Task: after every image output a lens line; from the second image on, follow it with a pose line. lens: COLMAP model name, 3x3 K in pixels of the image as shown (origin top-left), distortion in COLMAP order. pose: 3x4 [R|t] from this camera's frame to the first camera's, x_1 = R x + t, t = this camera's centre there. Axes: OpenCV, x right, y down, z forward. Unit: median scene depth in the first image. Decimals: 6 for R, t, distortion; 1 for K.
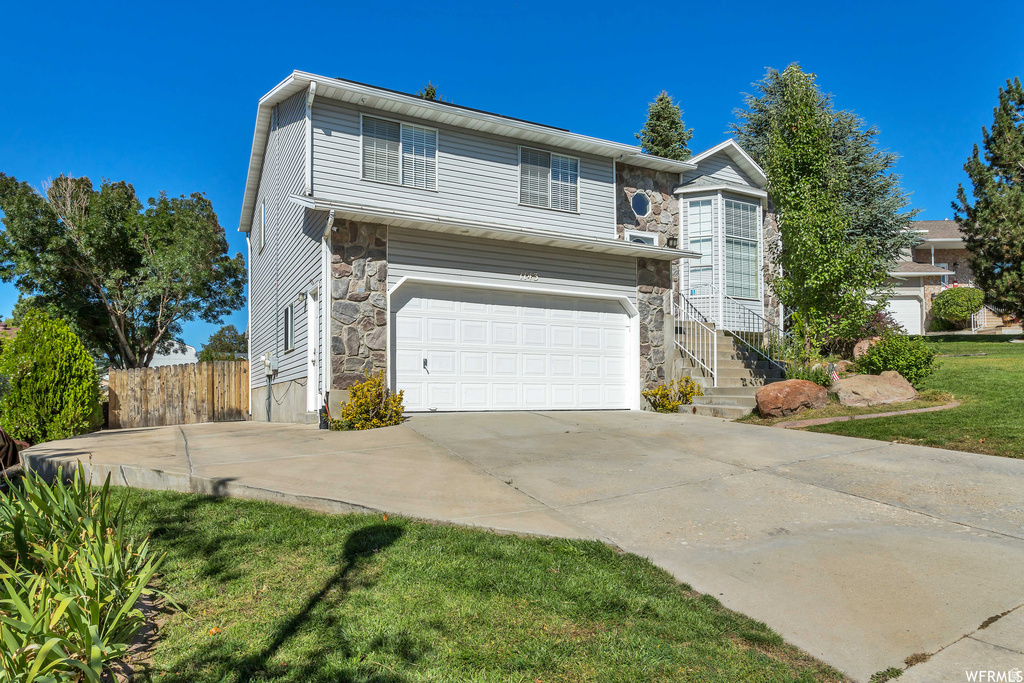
lens RADIAL K [[653.1, 0, 511.9], [0, 653.1, 321.6], [0, 0, 1]] dist [0.003521, 0.000776]
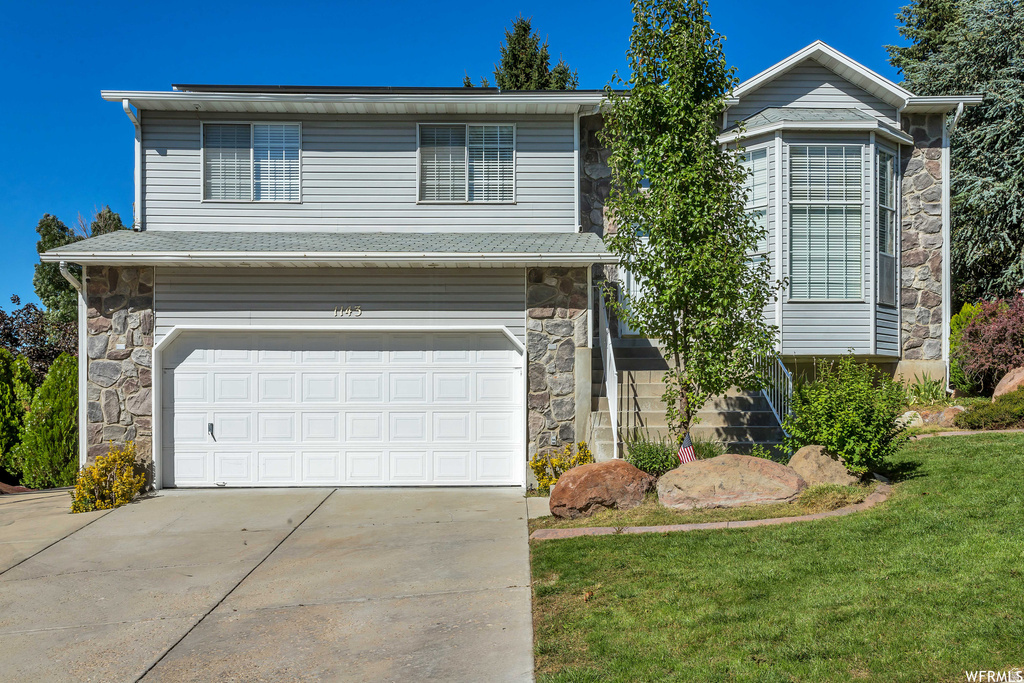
lens RADIAL K [[891.1, 0, 512.0], [0, 891.1, 341.5], [0, 0, 1]] dist [0.015721, 0.004188]
pose [[0.893649, -0.035794, -0.447336, 0.619741], [0.053842, 0.998165, 0.027692, -0.049074], [0.445524, -0.048833, 0.893937, 0.144990]]
